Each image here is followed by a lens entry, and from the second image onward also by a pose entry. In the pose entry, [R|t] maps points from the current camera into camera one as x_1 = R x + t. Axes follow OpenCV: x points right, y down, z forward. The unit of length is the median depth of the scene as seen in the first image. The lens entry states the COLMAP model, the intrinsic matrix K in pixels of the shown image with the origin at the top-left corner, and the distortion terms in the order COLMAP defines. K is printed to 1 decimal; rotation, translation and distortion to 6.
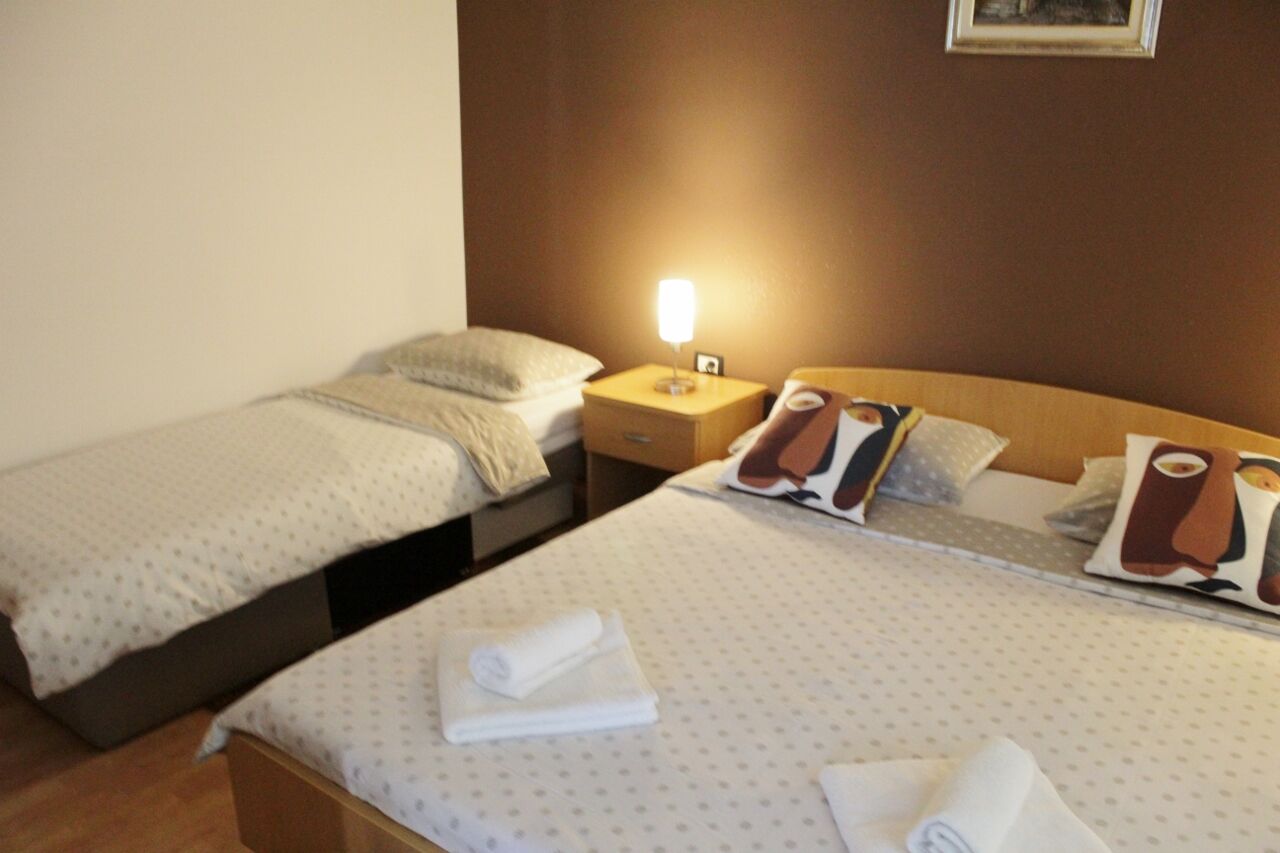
lens RADIAL K [[1061.8, 0, 640.0], [0, 1061.8, 426.5], [0, 0, 1]] dist [-0.157235, 0.132931]
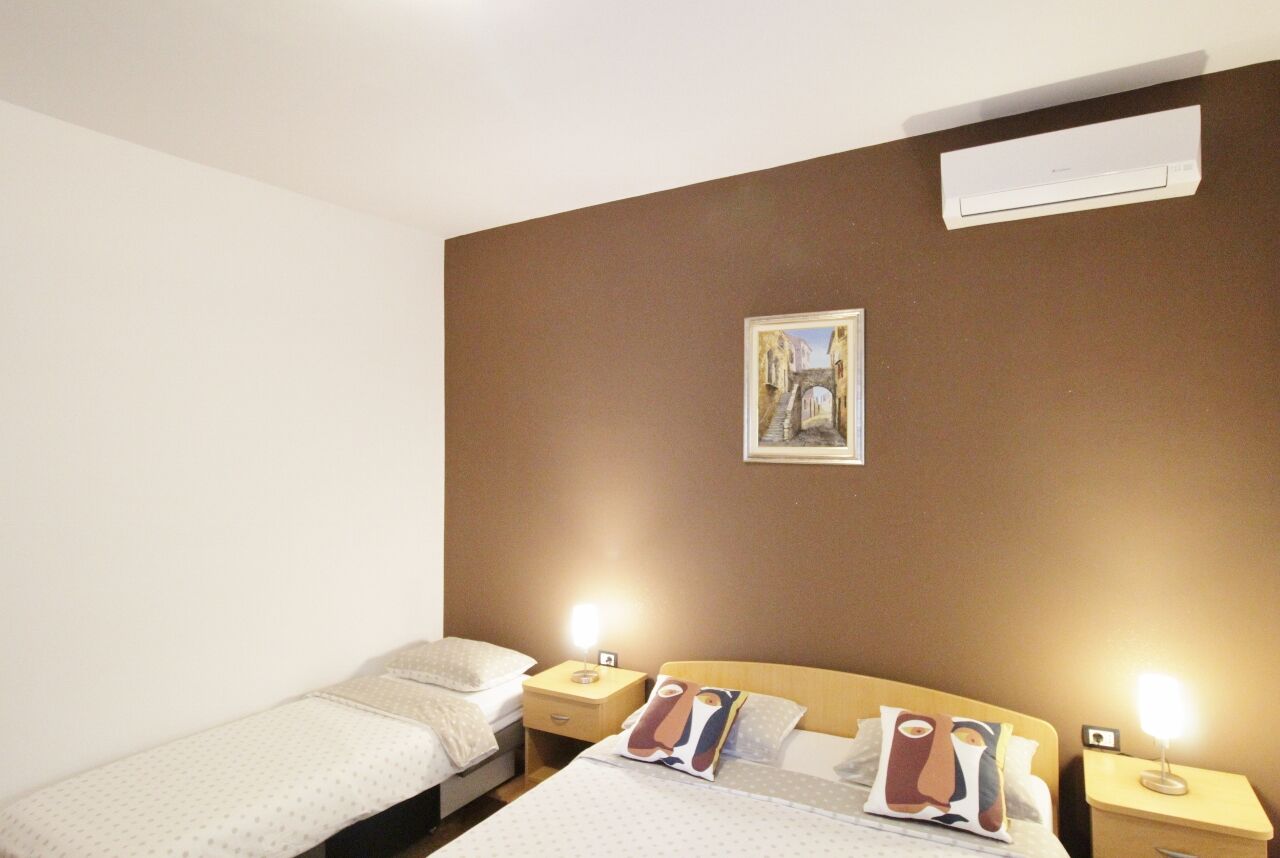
lens RADIAL K [[706.9, 0, 649.3], [0, 706.9, 419.1], [0, 0, 1]] dist [-0.006048, -0.003797]
pose [[0.992746, -0.007875, 0.119971, 0.007589], [0.048248, 0.940075, -0.337536, -0.050735], [-0.110124, 0.340876, 0.933636, -0.080654]]
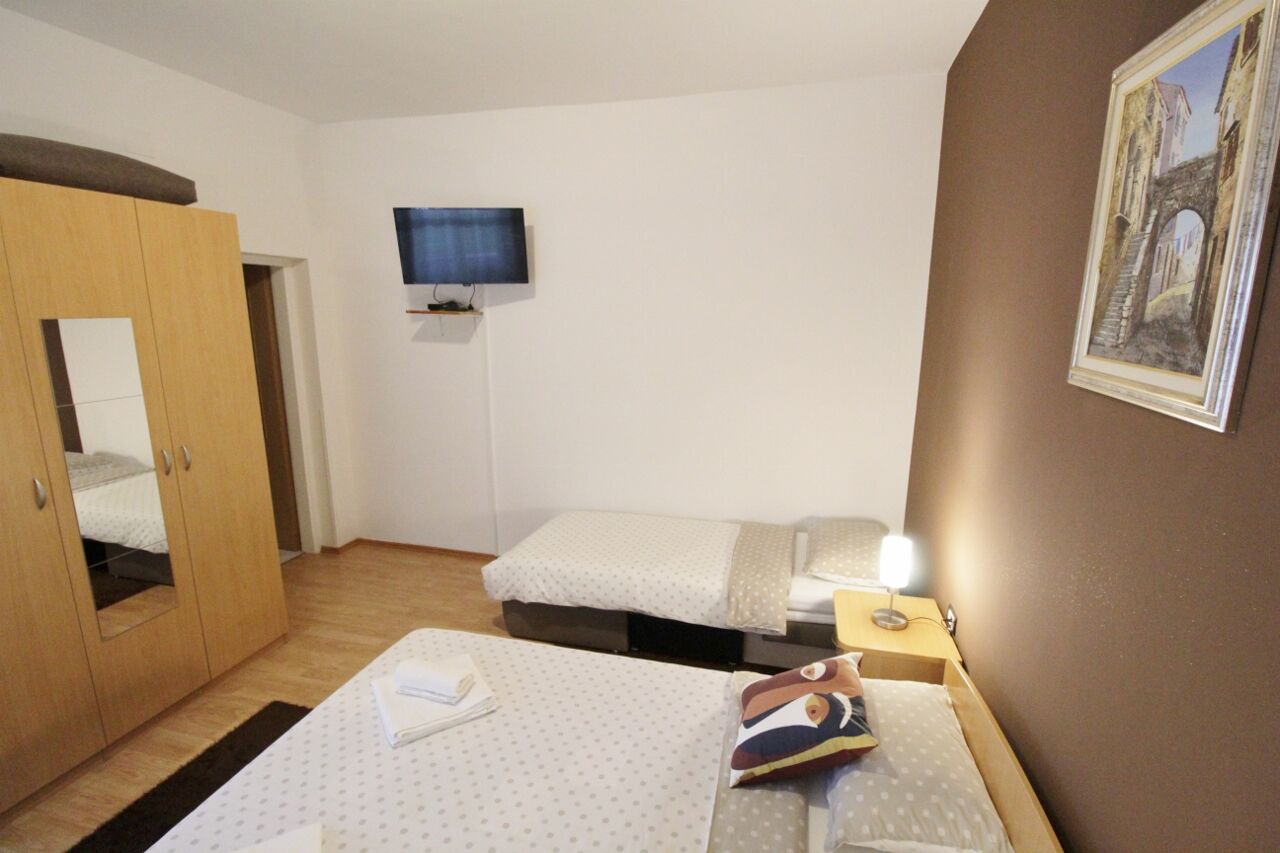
lens RADIAL K [[587.5, 0, 653.6], [0, 587.5, 429.8], [0, 0, 1]] dist [-0.008481, -0.009063]
pose [[0.397493, 0.180965, -0.899584, 0.630501], [-0.286736, 0.955763, 0.065568, -0.272561], [0.871654, 0.231881, 0.431799, 0.530149]]
